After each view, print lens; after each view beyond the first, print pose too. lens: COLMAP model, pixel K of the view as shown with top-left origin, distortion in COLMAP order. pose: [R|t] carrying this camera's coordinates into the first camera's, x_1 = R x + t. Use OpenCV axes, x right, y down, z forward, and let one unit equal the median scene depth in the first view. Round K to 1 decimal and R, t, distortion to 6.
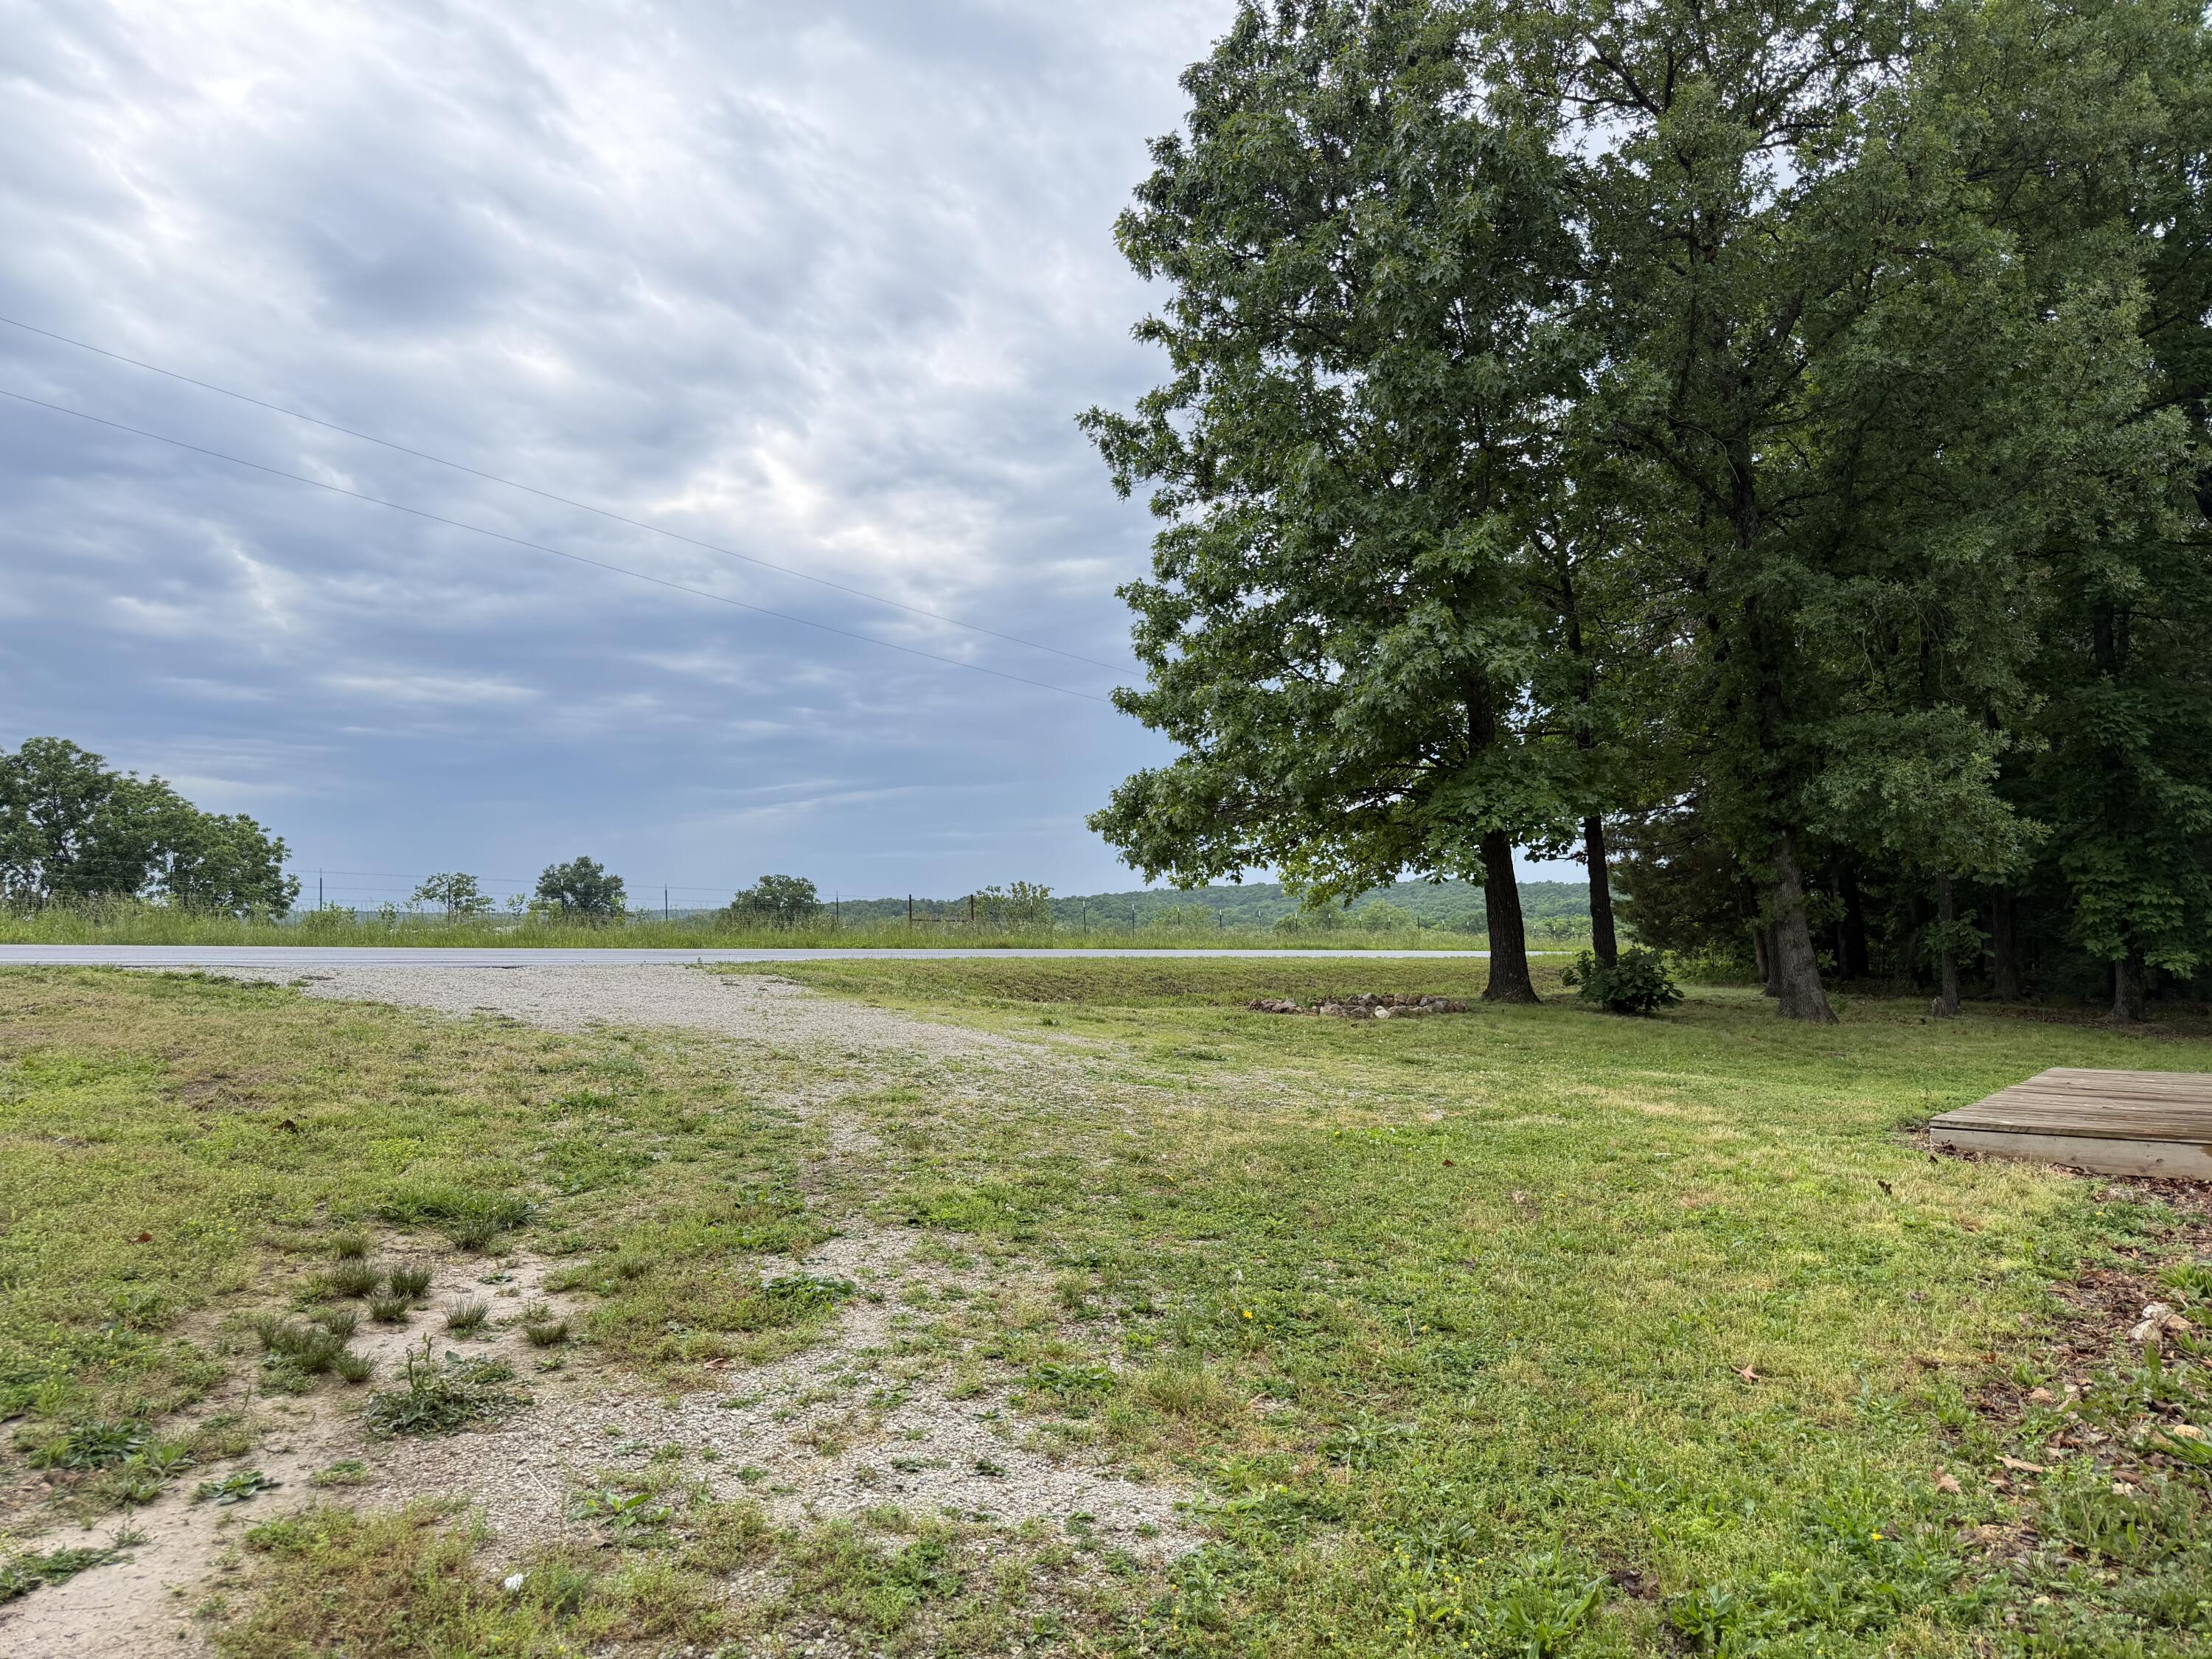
lens RADIAL K [[1566.6, 0, 1104.8], [0, 1566.6, 828.1], [0, 0, 1]] dist [0.014453, -0.003080]
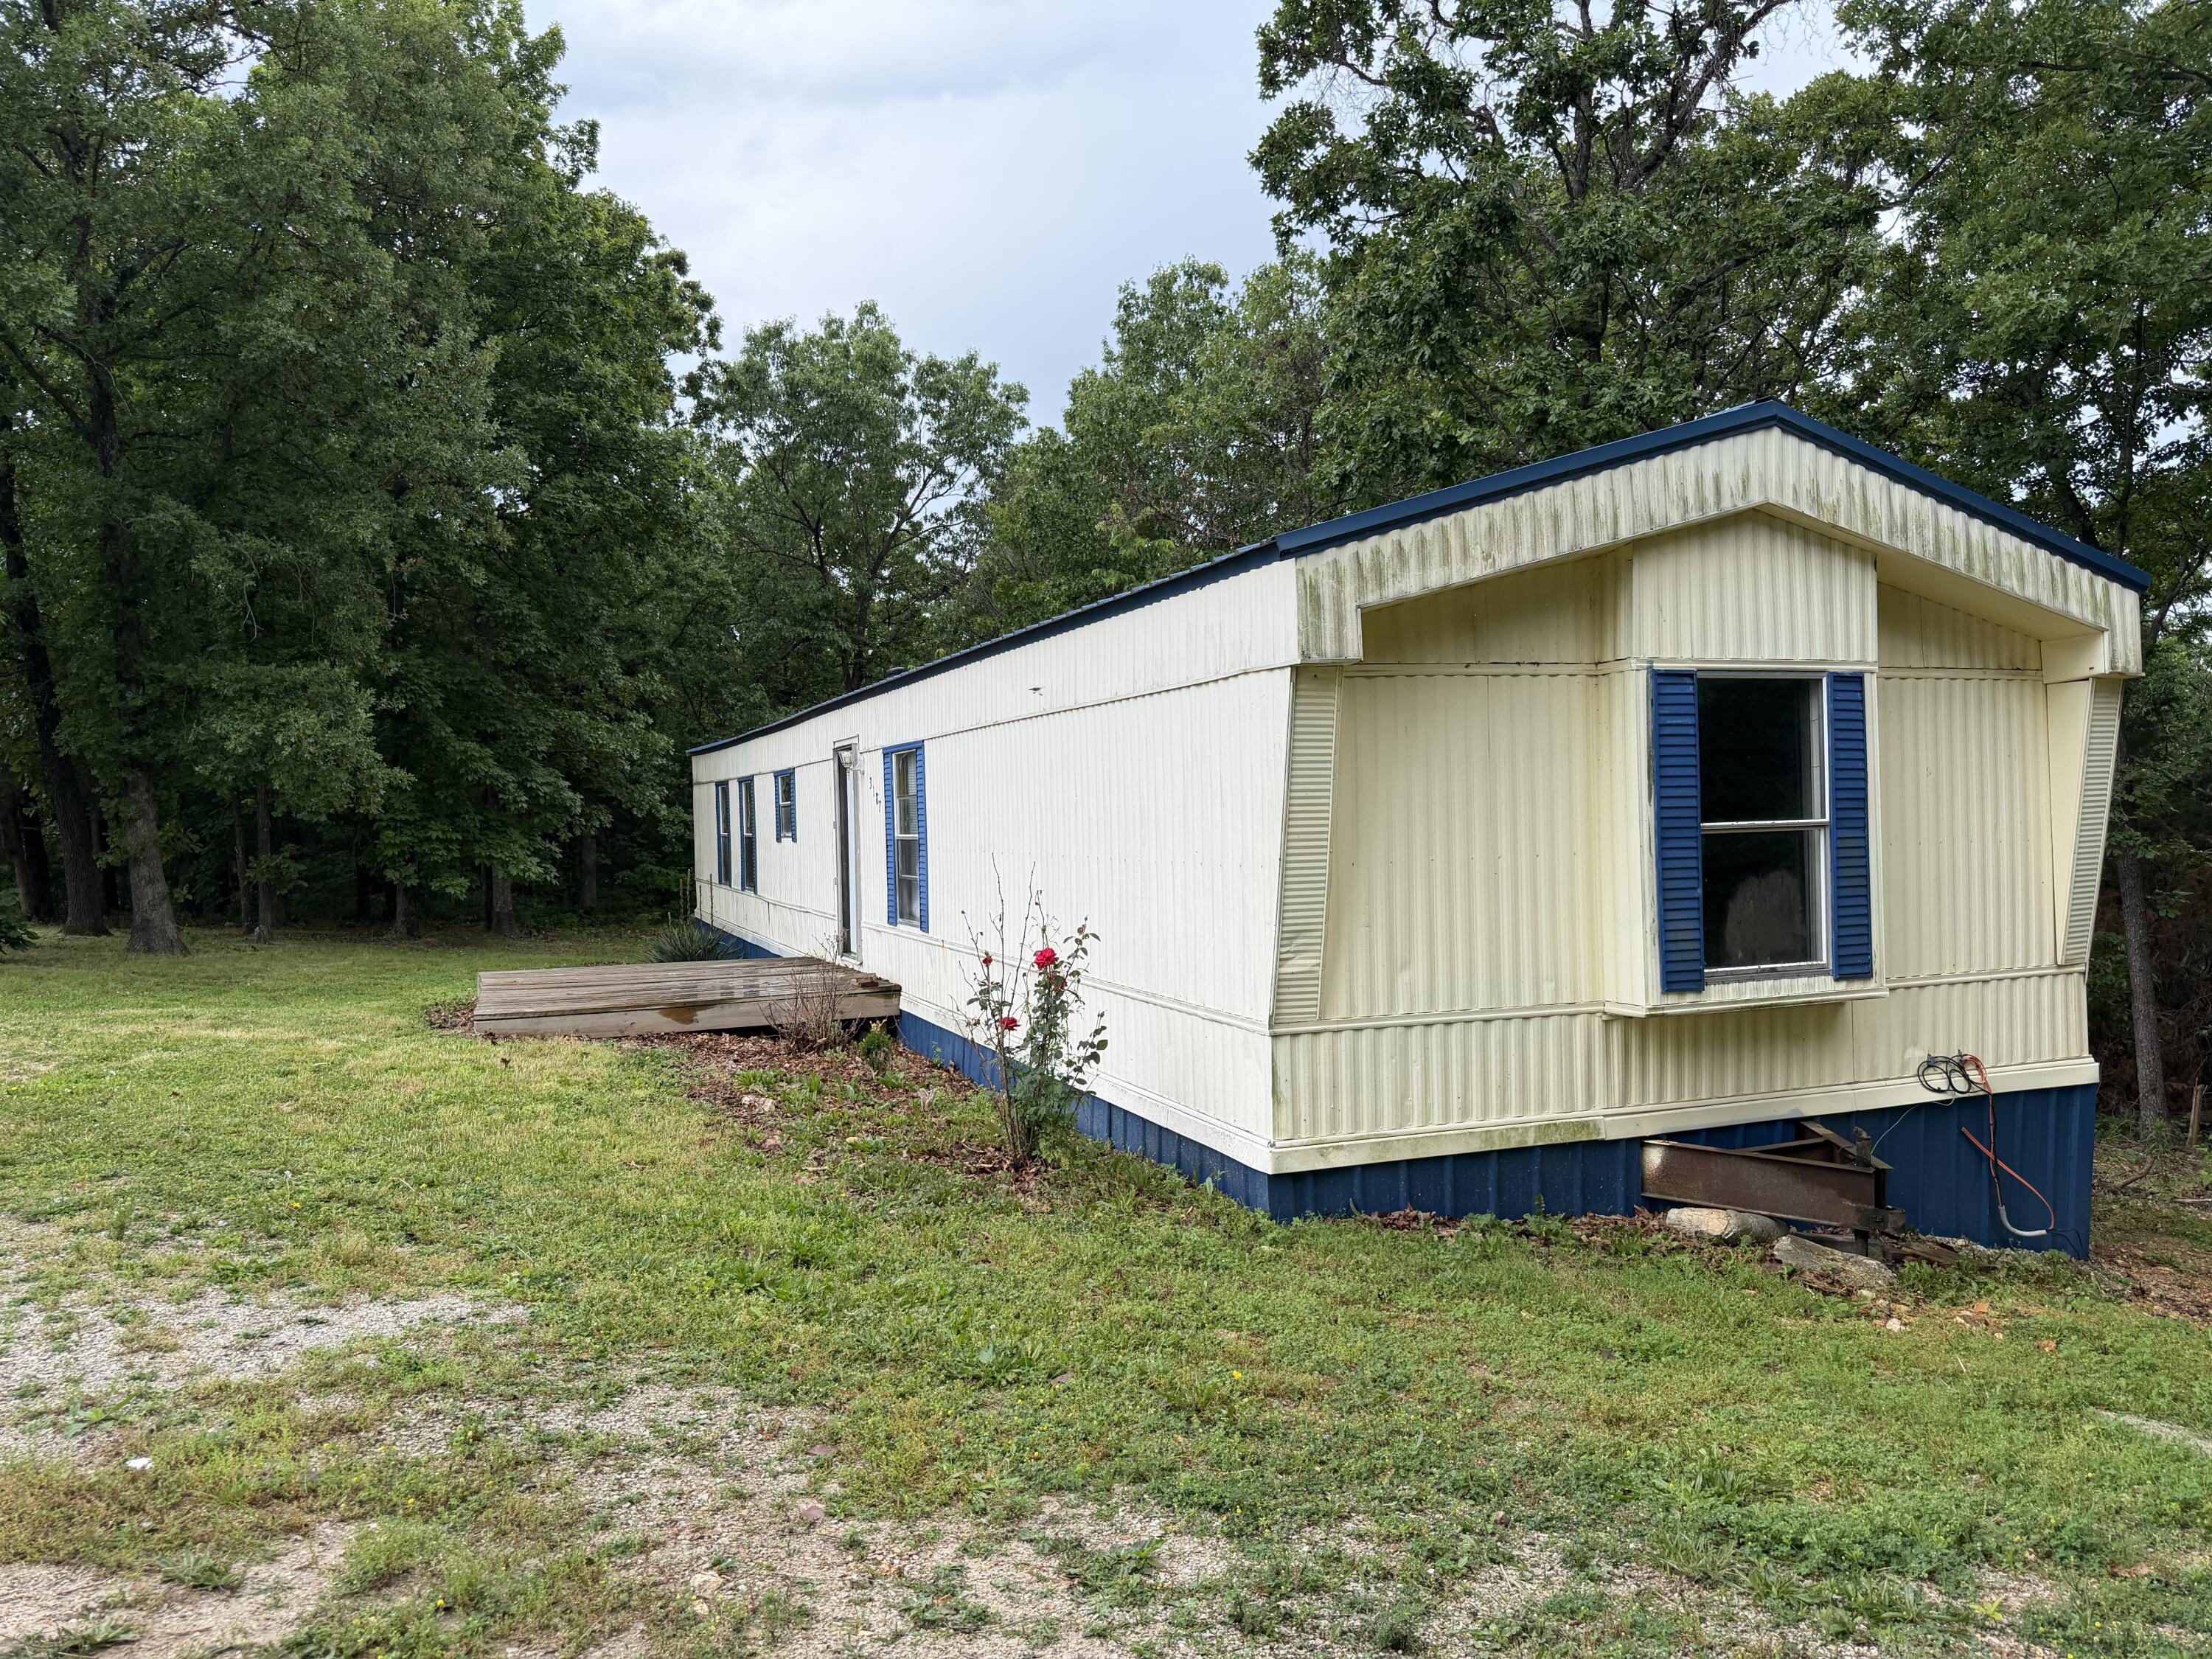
lens RADIAL K [[1566.6, 0, 1108.4], [0, 1566.6, 829.6], [0, 0, 1]] dist [0.014453, -0.003080]
pose [[0.477952, 0.001820, 0.878384, -0.768435], [-0.041936, 0.998905, 0.020749, -0.027144], [-0.877384, -0.046752, 0.477505, -0.109643]]
